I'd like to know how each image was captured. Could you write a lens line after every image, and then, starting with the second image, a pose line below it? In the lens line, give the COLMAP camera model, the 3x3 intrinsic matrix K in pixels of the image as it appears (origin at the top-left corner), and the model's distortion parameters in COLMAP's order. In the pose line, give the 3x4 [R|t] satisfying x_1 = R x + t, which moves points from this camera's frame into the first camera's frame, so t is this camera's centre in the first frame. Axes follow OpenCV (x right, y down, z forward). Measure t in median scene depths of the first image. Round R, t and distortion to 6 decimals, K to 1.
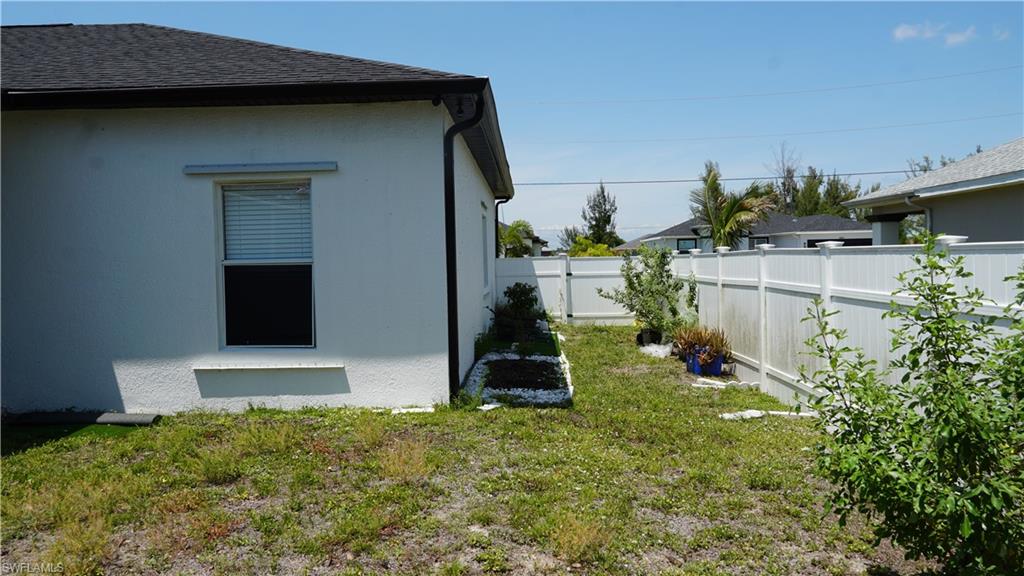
lens RADIAL K [[766.7, 0, 512.0], [0, 766.7, 288.0], [0, 0, 1]] dist [-0.043047, 0.071860]
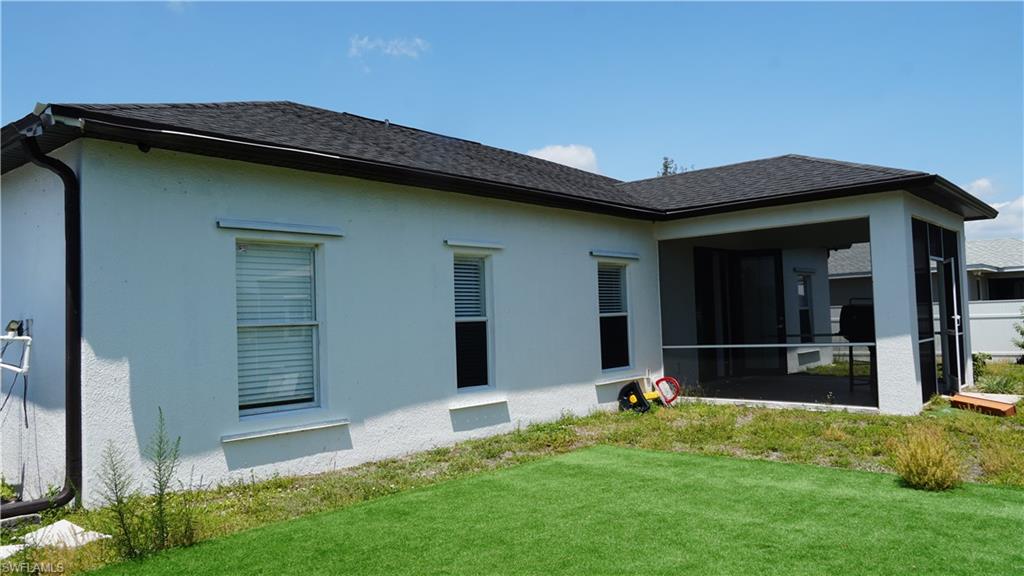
lens RADIAL K [[766.7, 0, 512.0], [0, 766.7, 288.0], [0, 0, 1]] dist [-0.043047, 0.071860]
pose [[0.625198, 0.039074, 0.779488, -1.214689], [0.041158, 0.995706, -0.082925, 0.022109], [-0.779380, 0.083927, 0.620905, 0.184807]]
